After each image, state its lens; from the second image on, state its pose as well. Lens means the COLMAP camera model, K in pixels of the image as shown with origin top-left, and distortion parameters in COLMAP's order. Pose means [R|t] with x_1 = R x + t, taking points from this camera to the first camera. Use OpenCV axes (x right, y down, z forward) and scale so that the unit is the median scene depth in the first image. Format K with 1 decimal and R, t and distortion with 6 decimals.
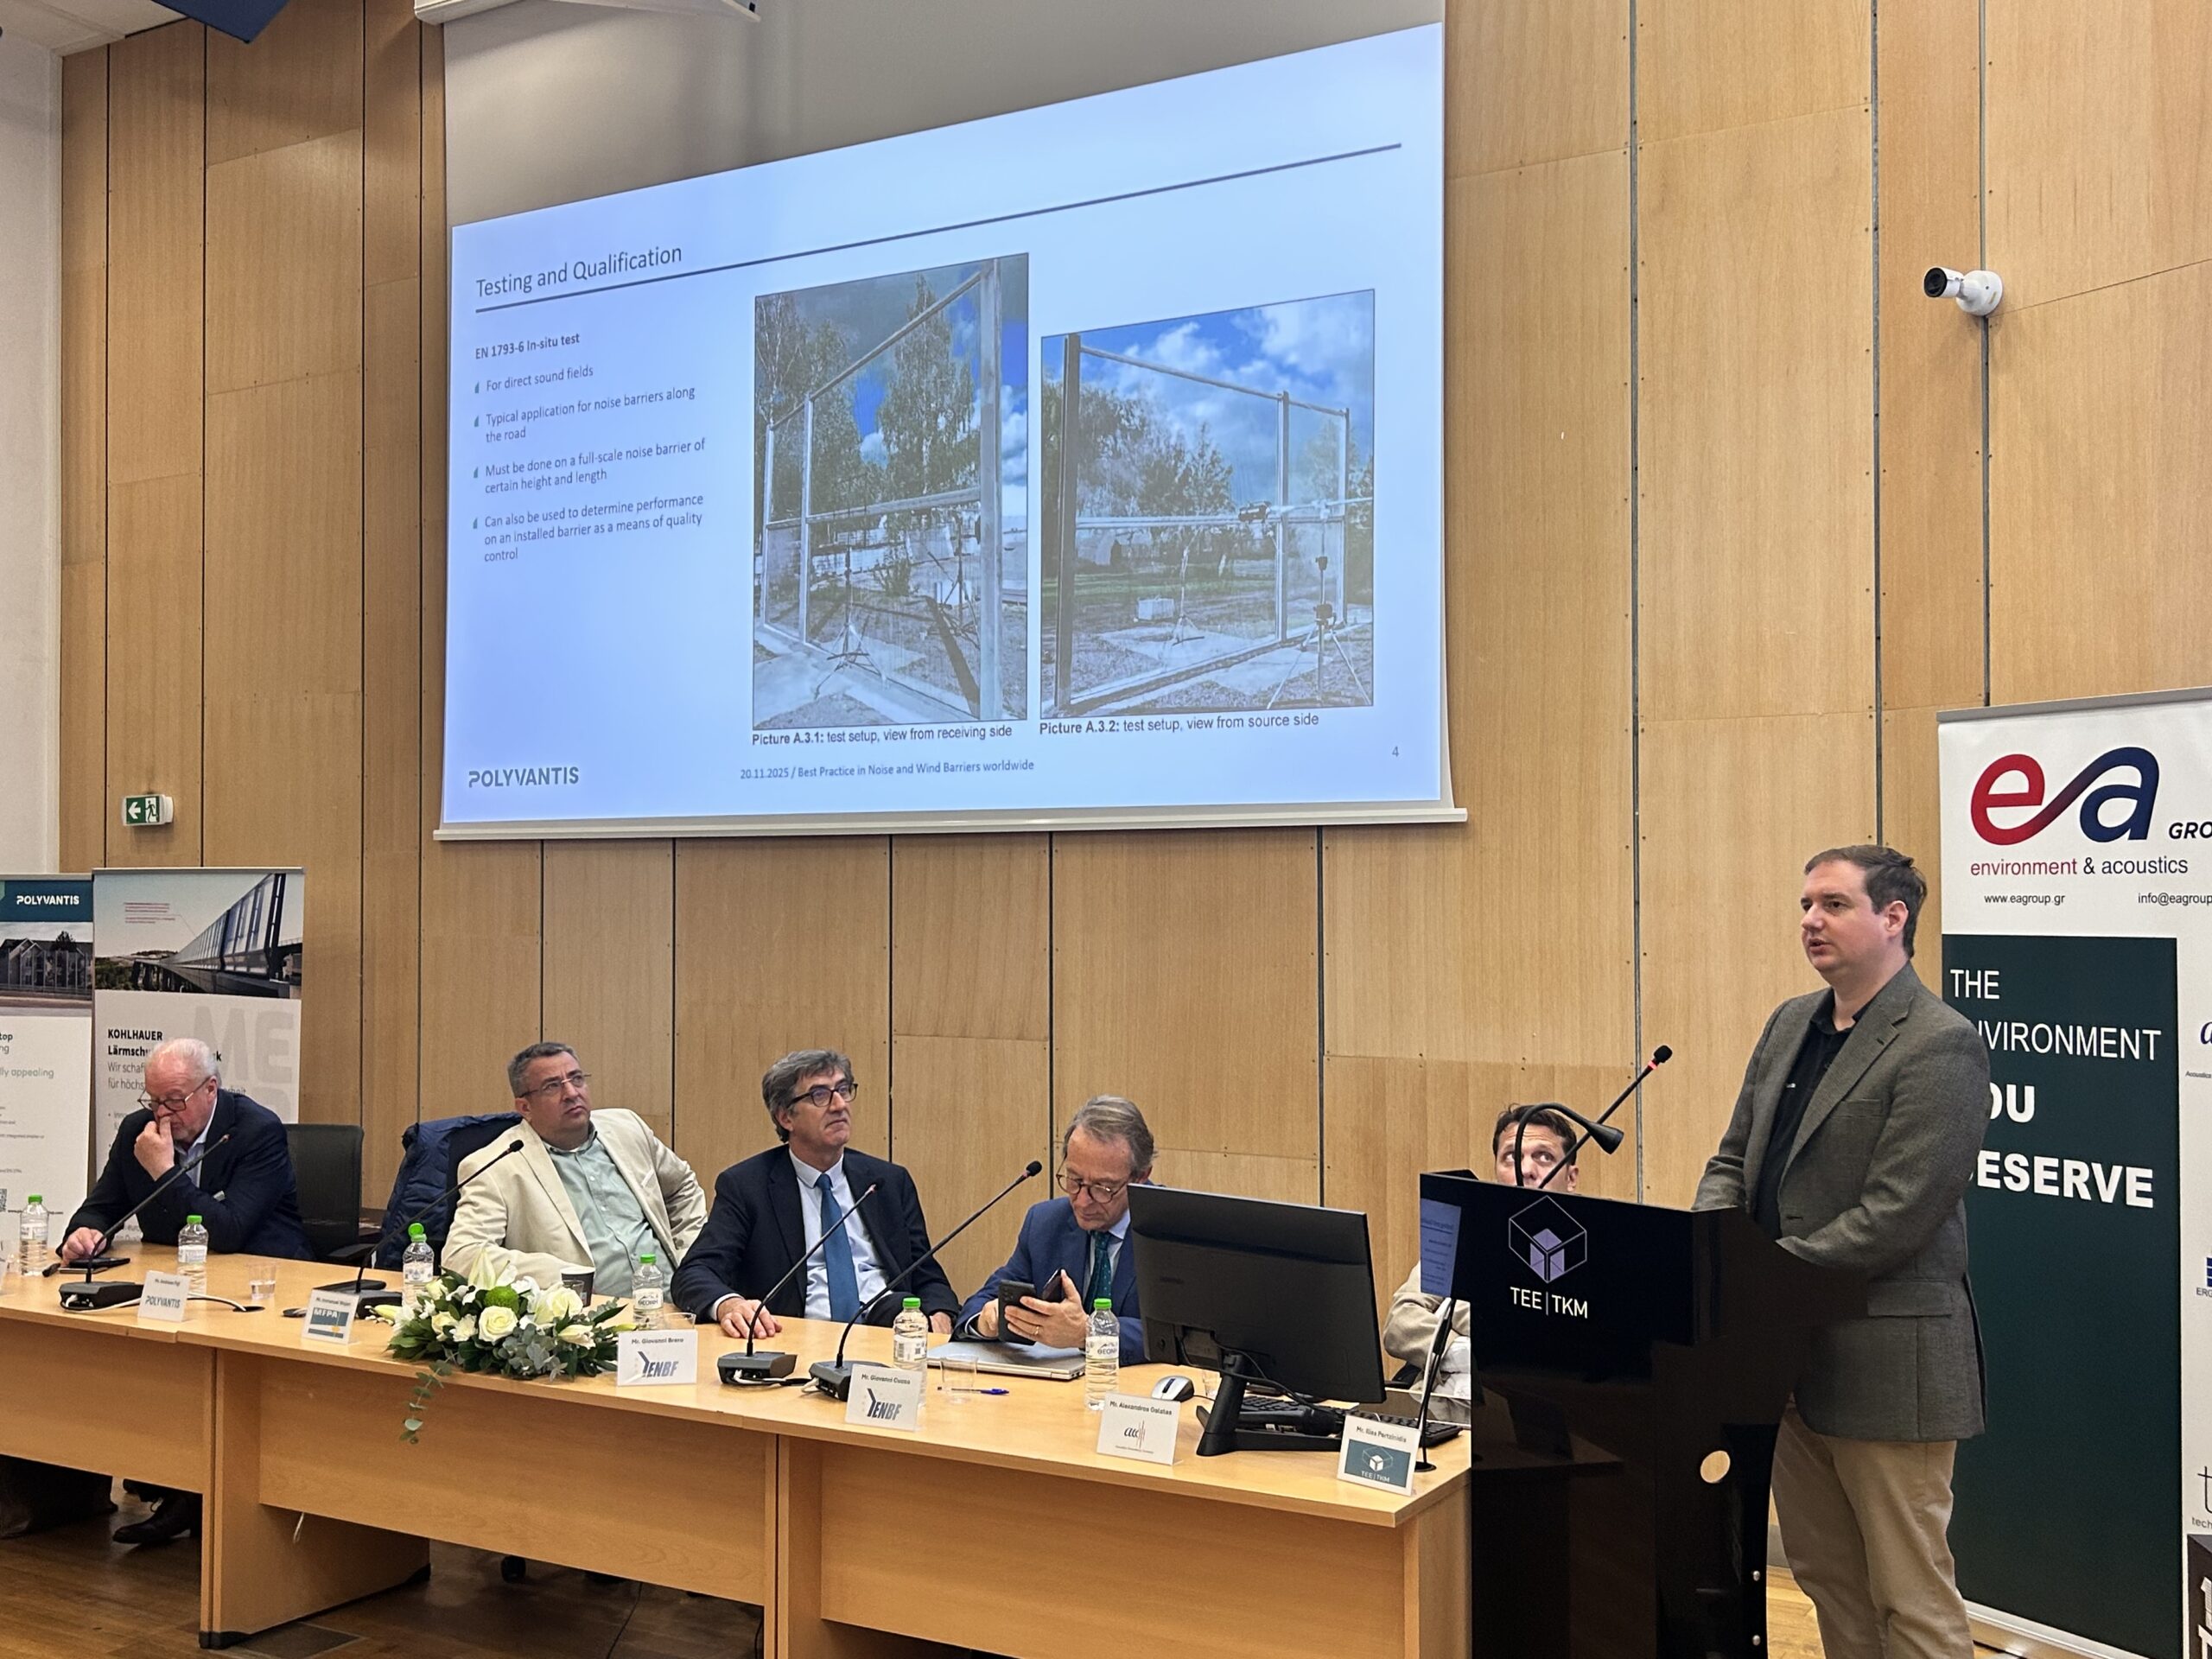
lens RADIAL K [[2200.3, 0, 1121.8], [0, 2200.3, 843.9], [0, 0, 1]] dist [0.074354, -0.116429]
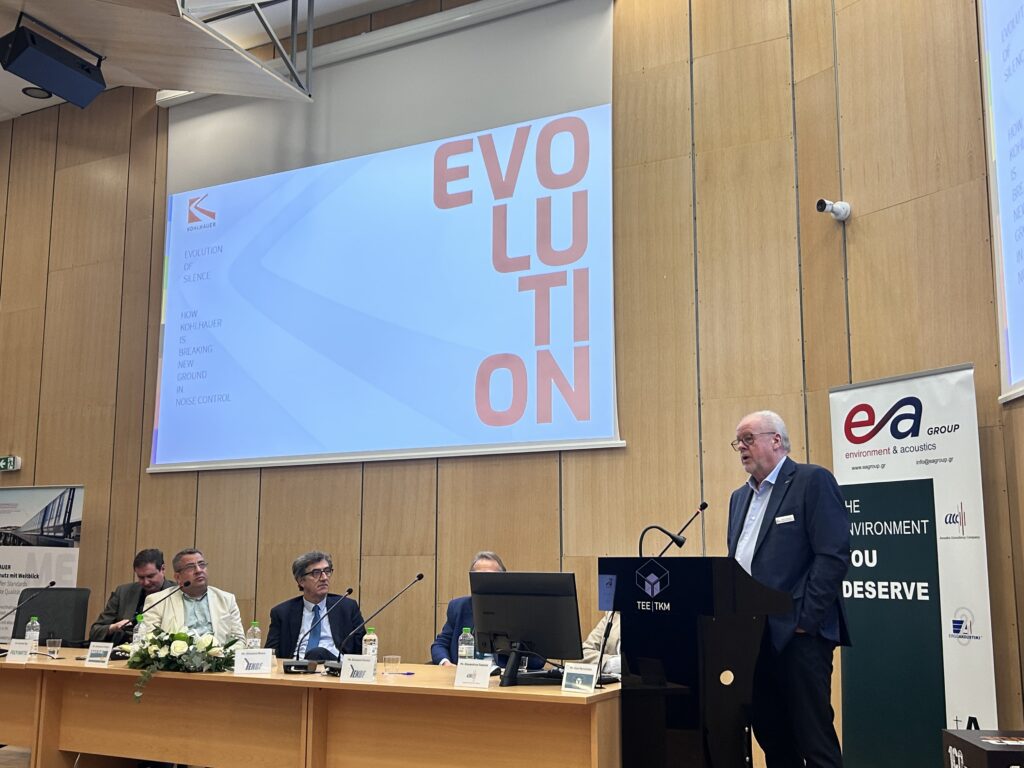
lens RADIAL K [[1076.7, 0, 508.9], [0, 1076.7, 392.4], [0, 0, 1]] dist [0.109634, -0.215477]
pose [[0.999440, 0.007819, 0.032540, 0.003811], [-0.003331, 0.990737, -0.135752, 0.086804], [-0.033300, 0.135568, 0.990208, -0.079798]]
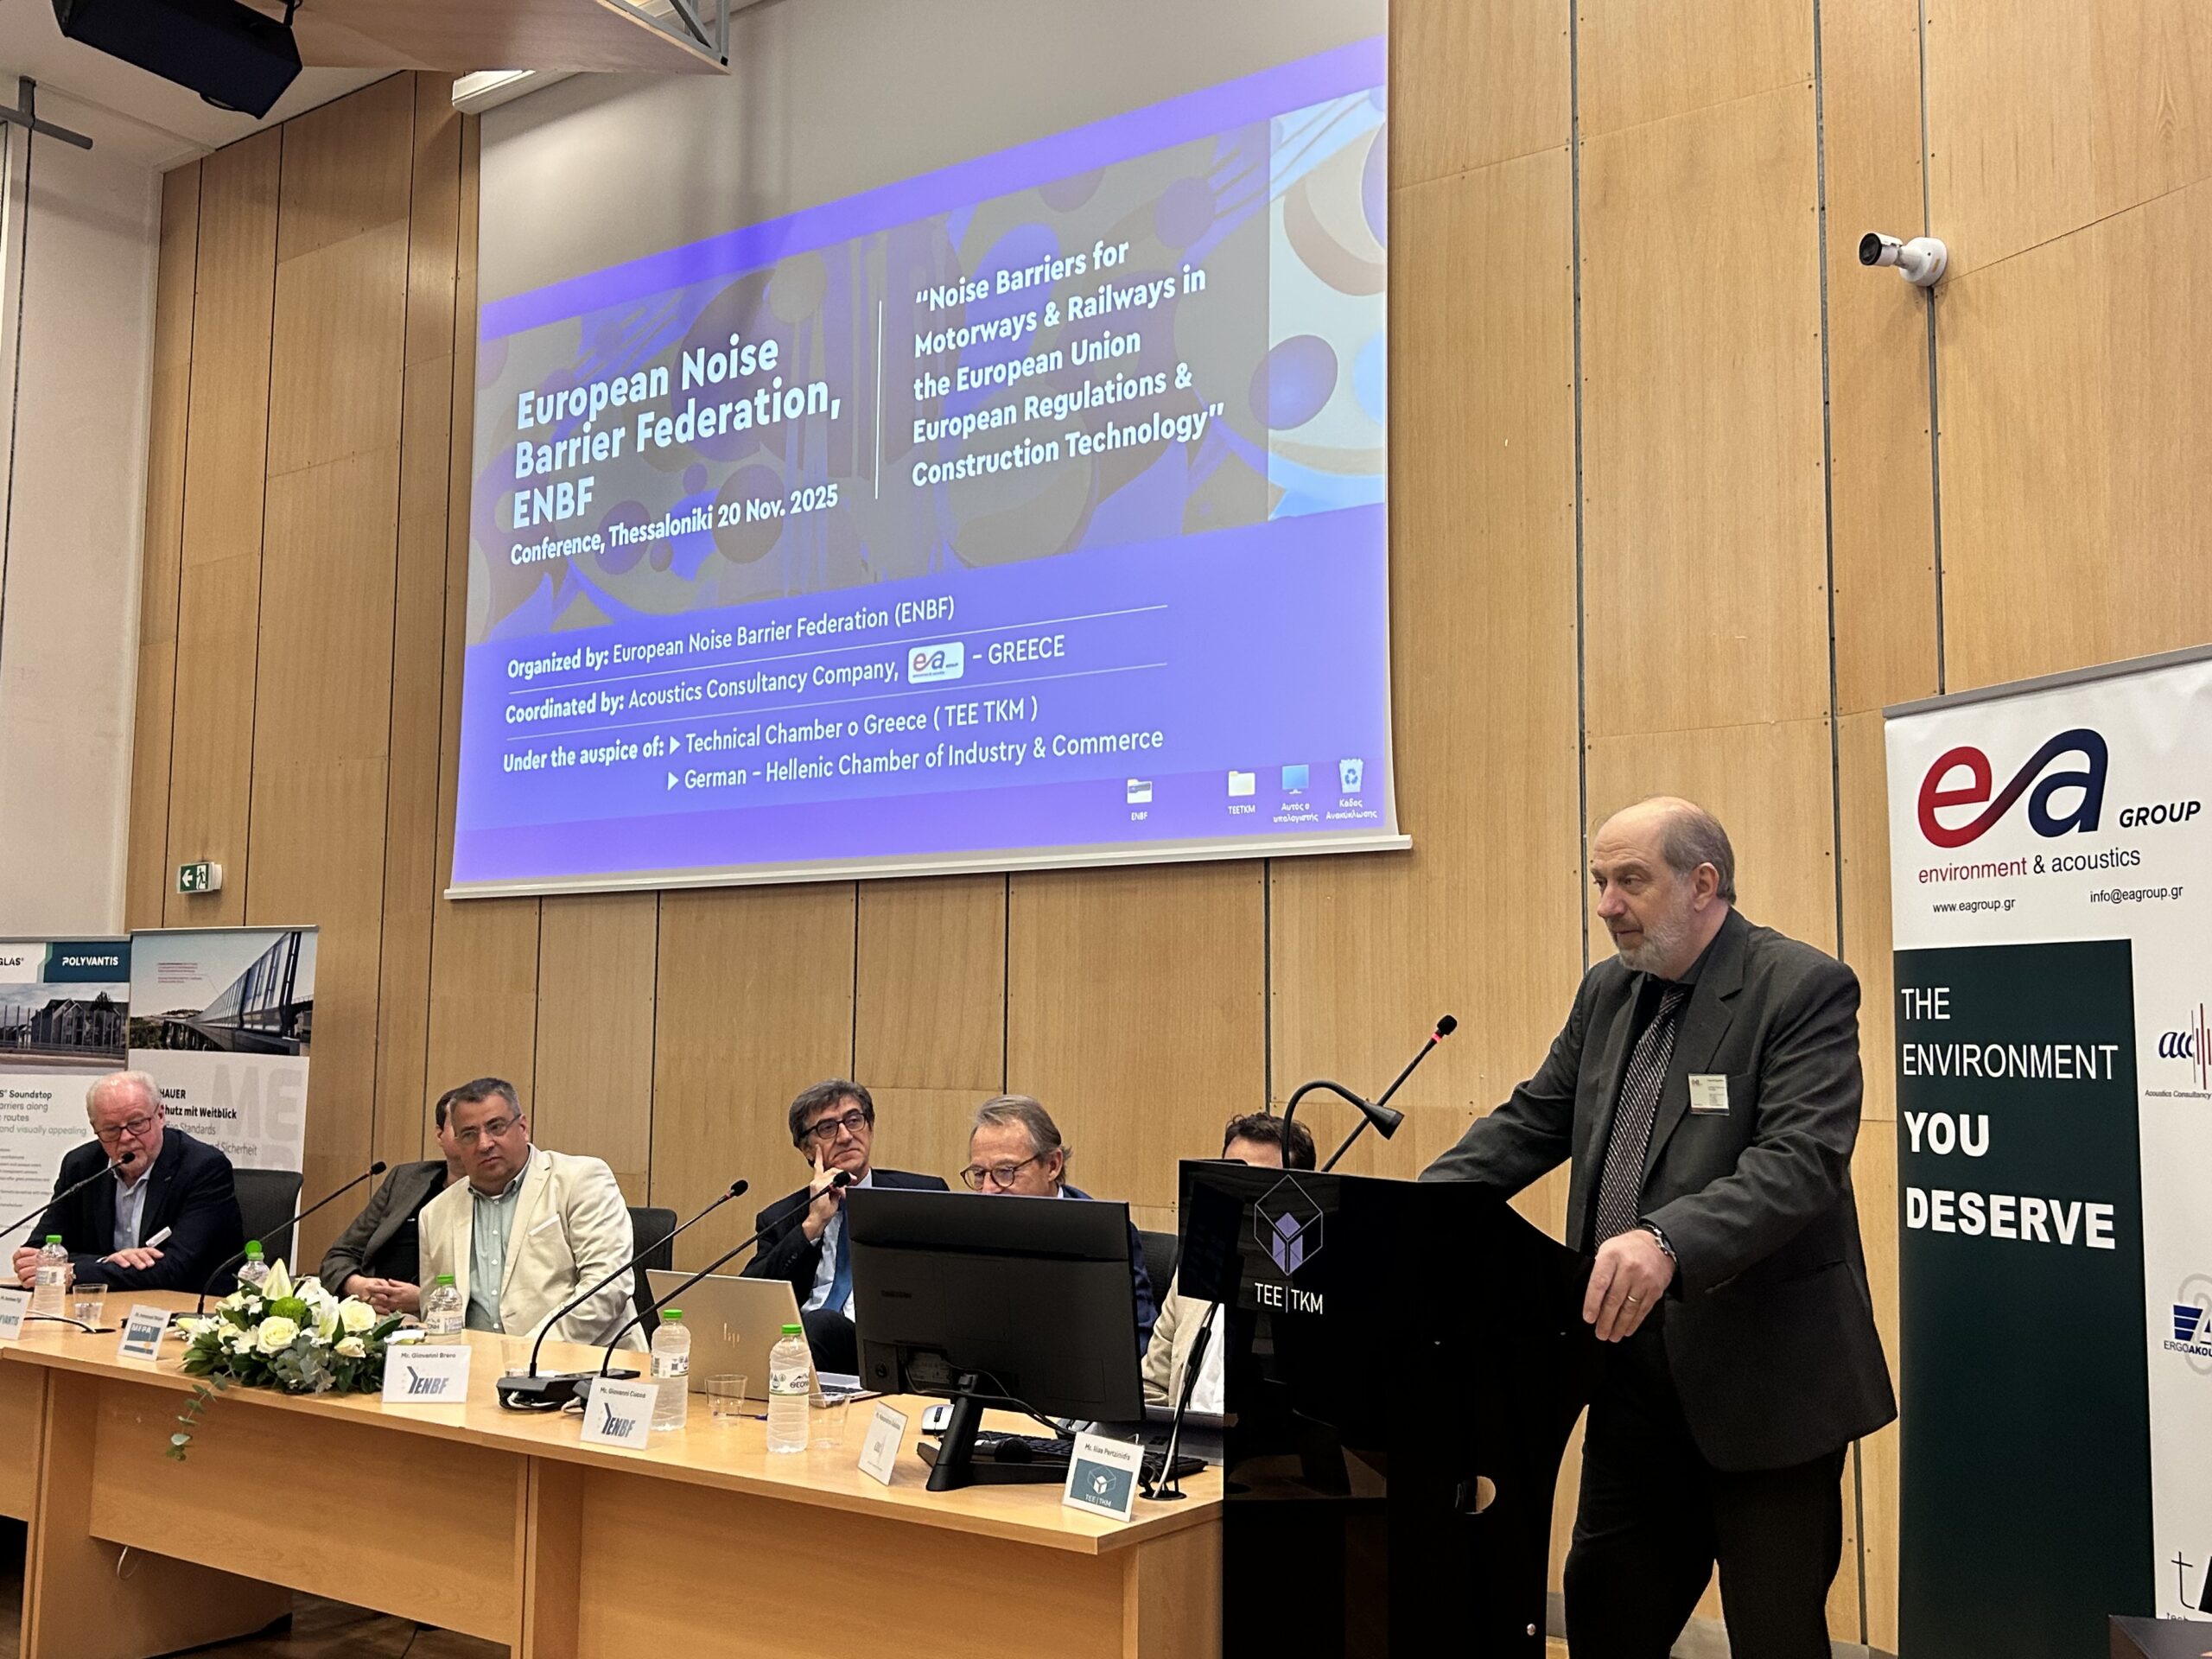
lens RADIAL K [[2130.5, 0, 1117.0], [0, 2130.5, 811.3], [0, 0, 1]] dist [0.072259, -0.102556]
pose [[0.994601, -0.001920, -0.103755, 0.131188], [-0.006915, 0.996380, -0.084725, 0.053978], [0.103542, 0.084985, 0.990988, 0.086169]]
